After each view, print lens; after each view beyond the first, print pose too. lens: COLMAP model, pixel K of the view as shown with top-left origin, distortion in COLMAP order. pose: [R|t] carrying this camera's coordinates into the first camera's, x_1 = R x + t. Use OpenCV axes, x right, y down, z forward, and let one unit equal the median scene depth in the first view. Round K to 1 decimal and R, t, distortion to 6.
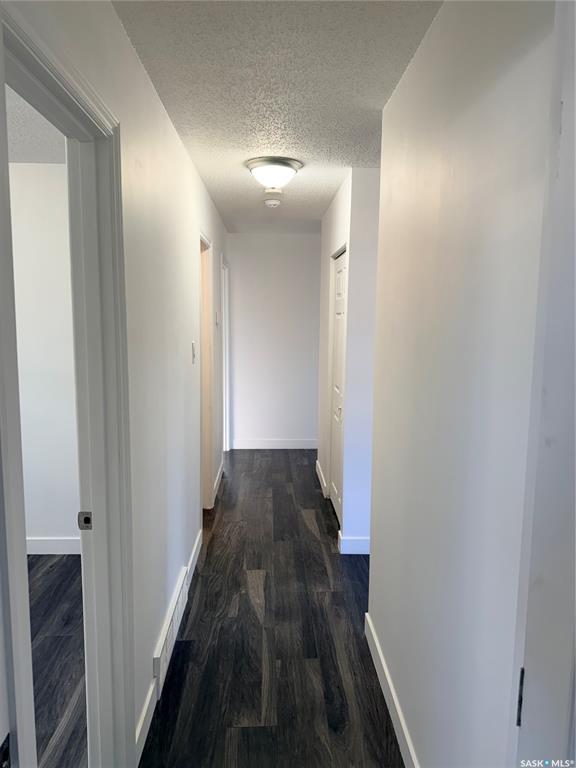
lens RADIAL K [[542.4, 0, 288.0], [0, 542.4, 384.2], [0, 0, 1]] dist [0.039245, -0.050134]
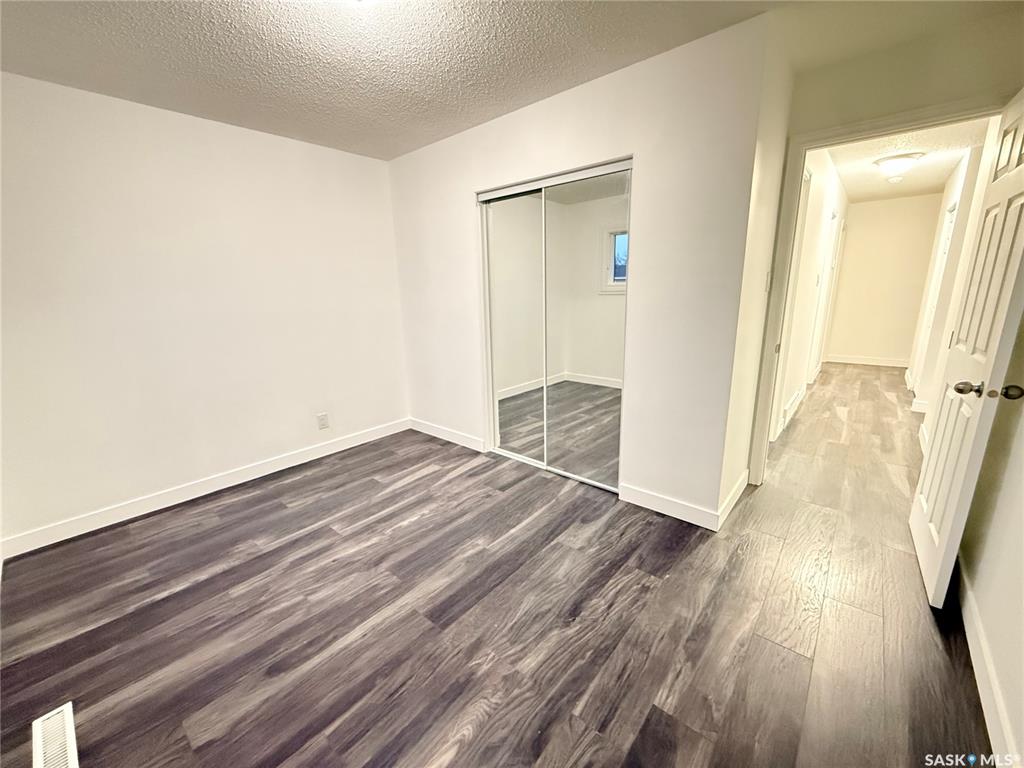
lens RADIAL K [[406.7, 0, 510.1], [0, 406.7, 388.4], [0, 0, 1]] dist [0.000713, -0.000701]
pose [[0.727109, 0.135673, -0.672982, 0.038907], [-0.052652, 0.988411, 0.142376, 0.164937], [0.684500, -0.068089, 0.725827, -0.731812]]
